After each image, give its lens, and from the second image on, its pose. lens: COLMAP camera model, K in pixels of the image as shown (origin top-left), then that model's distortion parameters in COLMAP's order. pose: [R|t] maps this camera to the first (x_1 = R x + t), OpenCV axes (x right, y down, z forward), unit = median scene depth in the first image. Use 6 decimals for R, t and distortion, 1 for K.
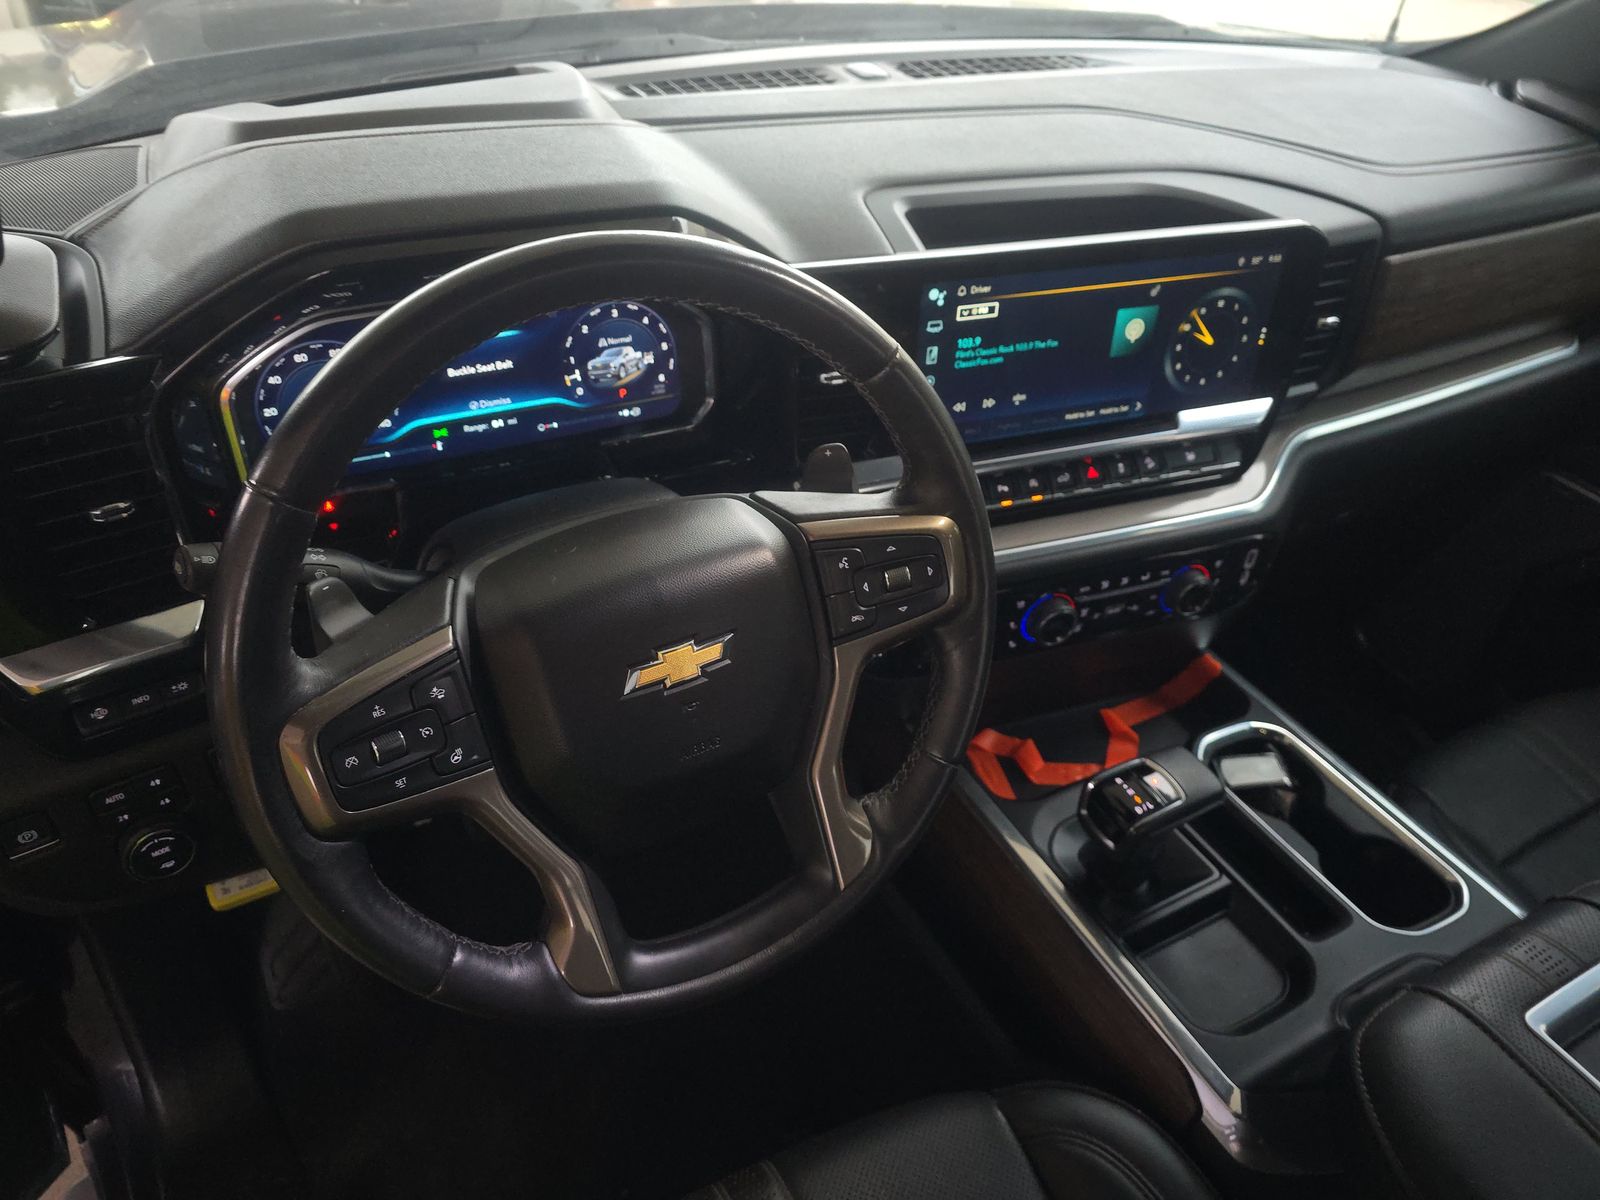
lens RADIAL K [[1089.4, 0, 800.0], [0, 1089.4, 606.3], [0, 0, 1]] dist [0.030441, -0.045417]
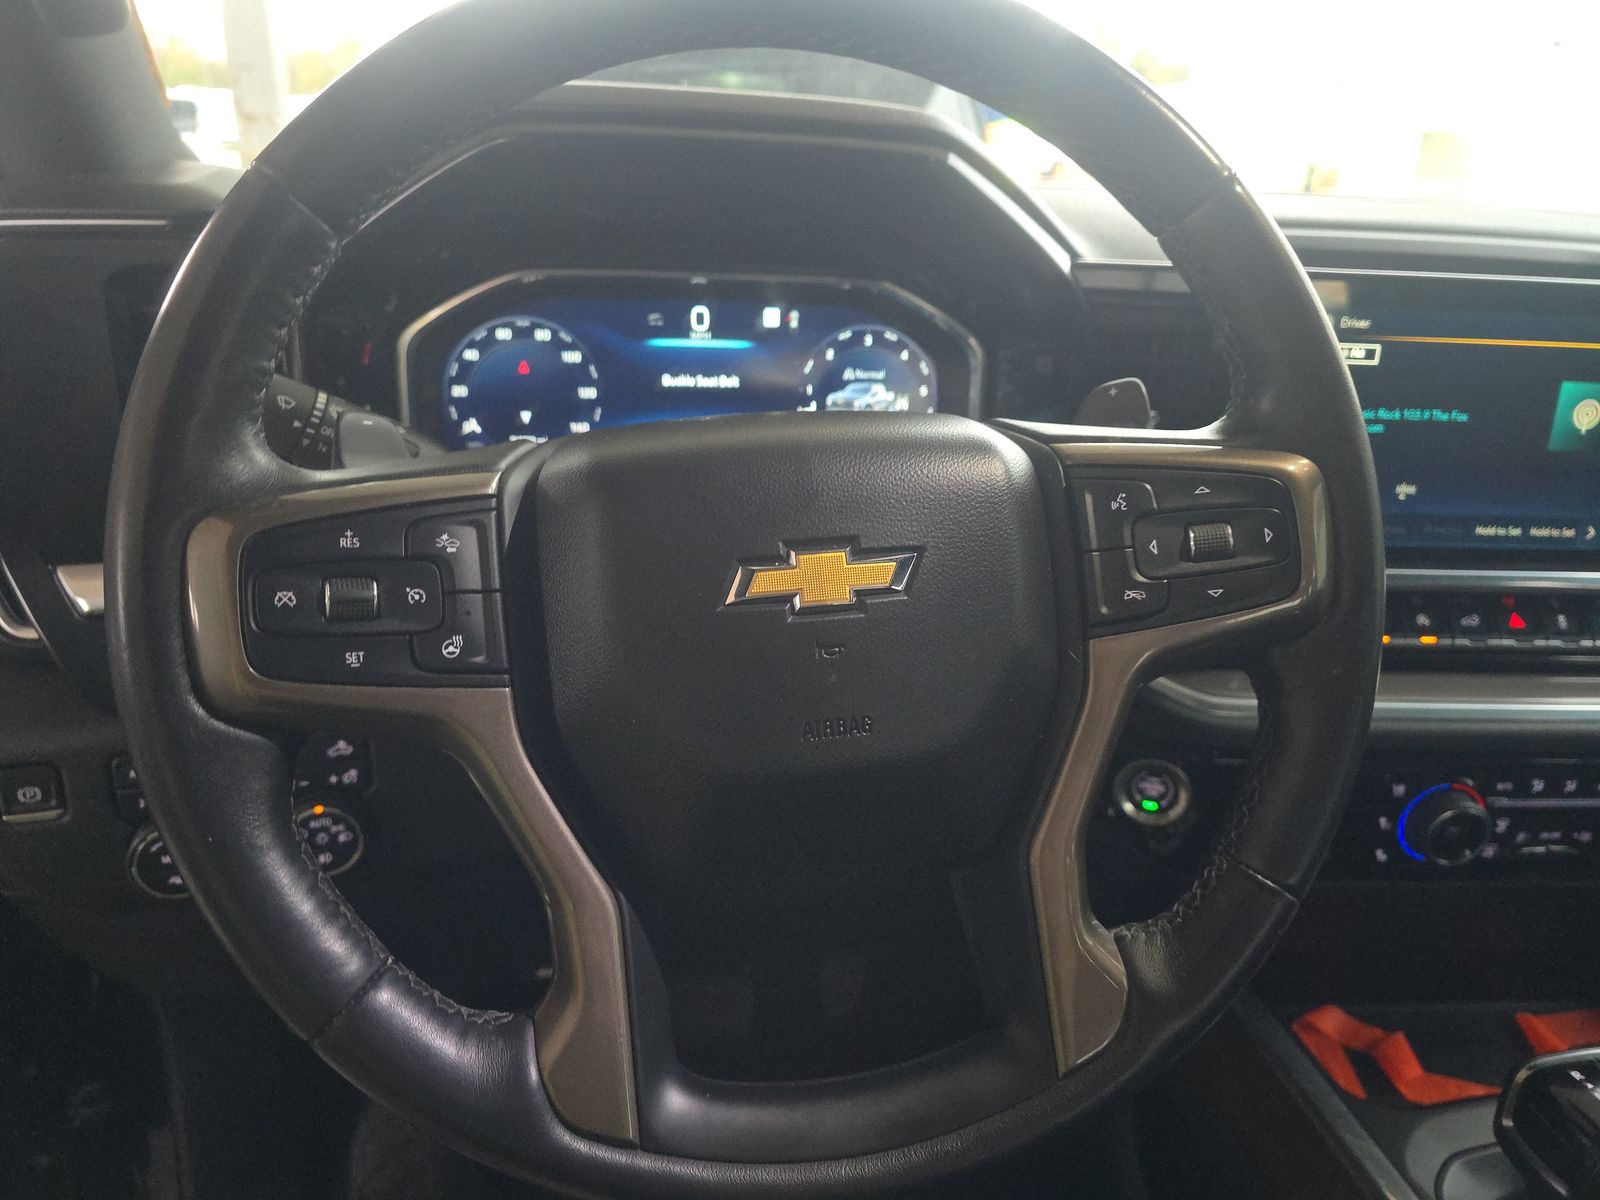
lens RADIAL K [[1089.4, 0, 796.0], [0, 1089.4, 605.4], [0, 0, 1]] dist [0.030441, -0.045417]
pose [[0.953202, 0.094455, -0.287200, 0.035206], [-0.174897, 0.947133, -0.268978, 0.153751], [0.246611, 0.306621, 0.919329, 0.280985]]
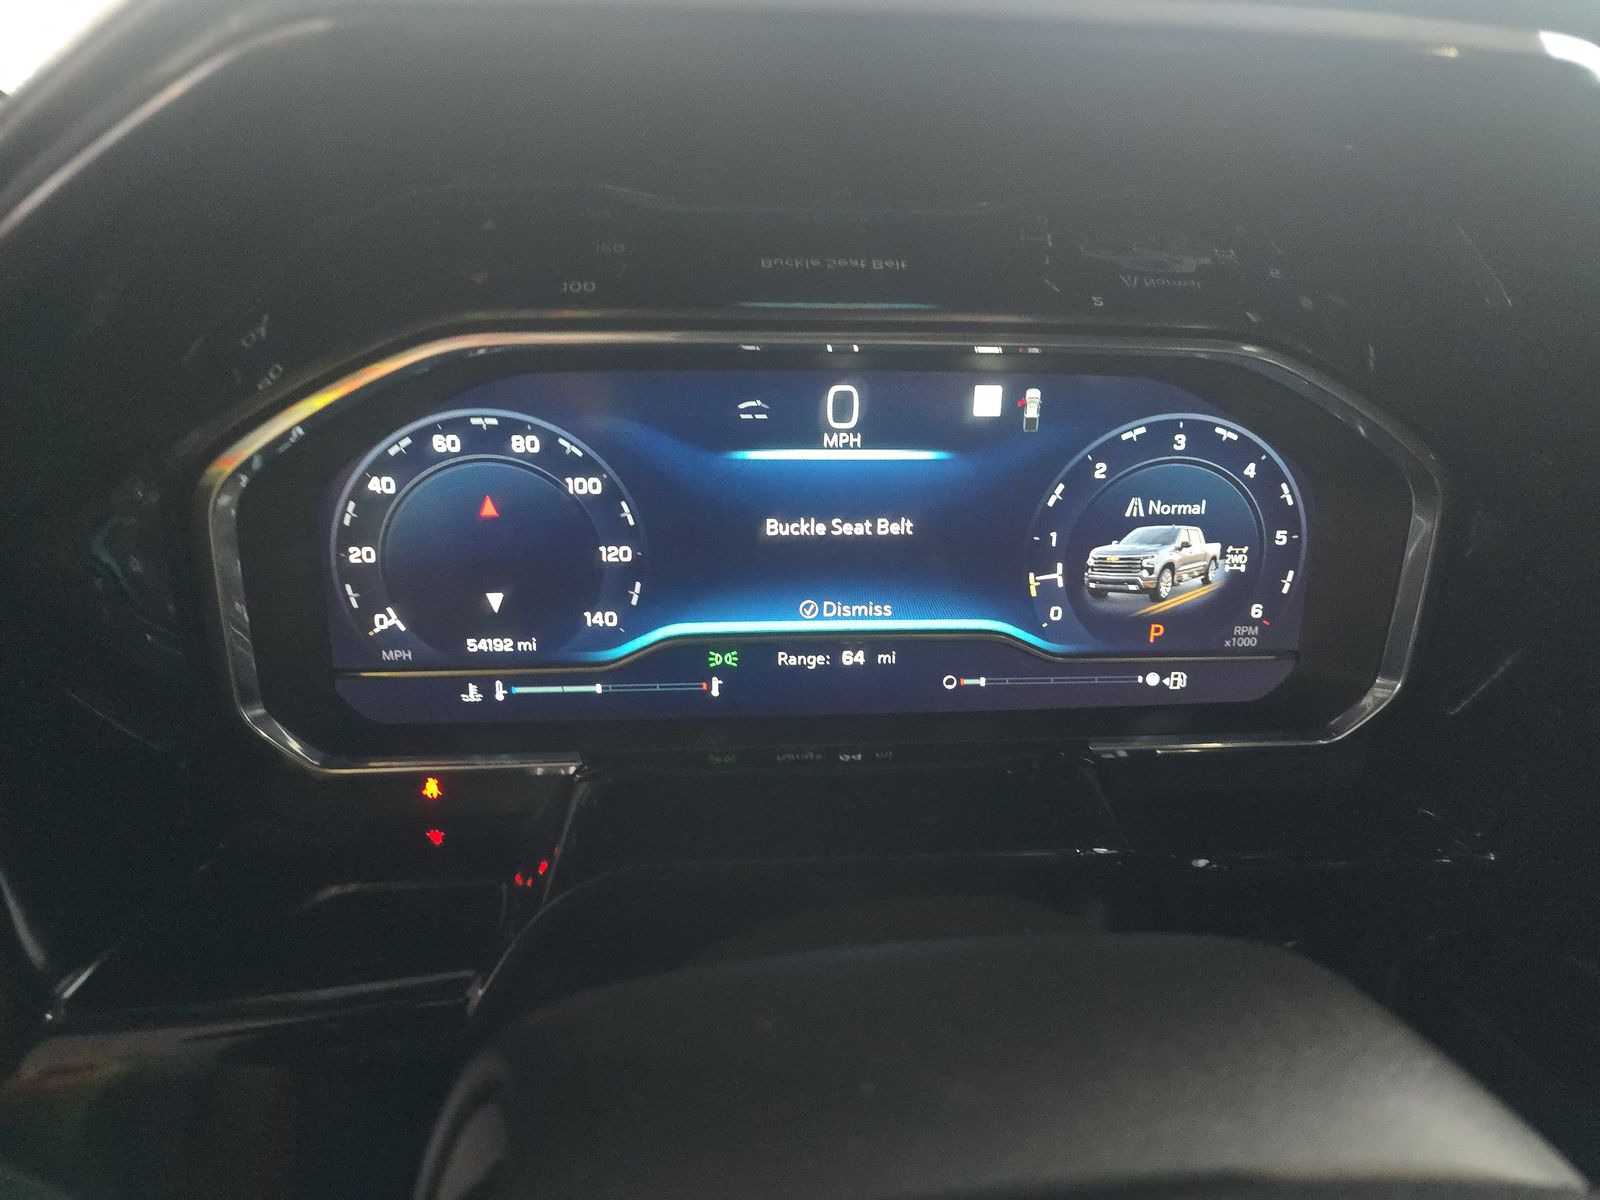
lens RADIAL K [[1089.4, 0, 789.3], [0, 1089.4, 598.4], [0, 0, 1]] dist [0.030441, -0.045417]
pose [[0.923724, 0.142974, -0.355376, -0.148824], [-0.214987, 0.961343, -0.172046, -0.108655], [0.317040, 0.235324, 0.918754, 0.583142]]
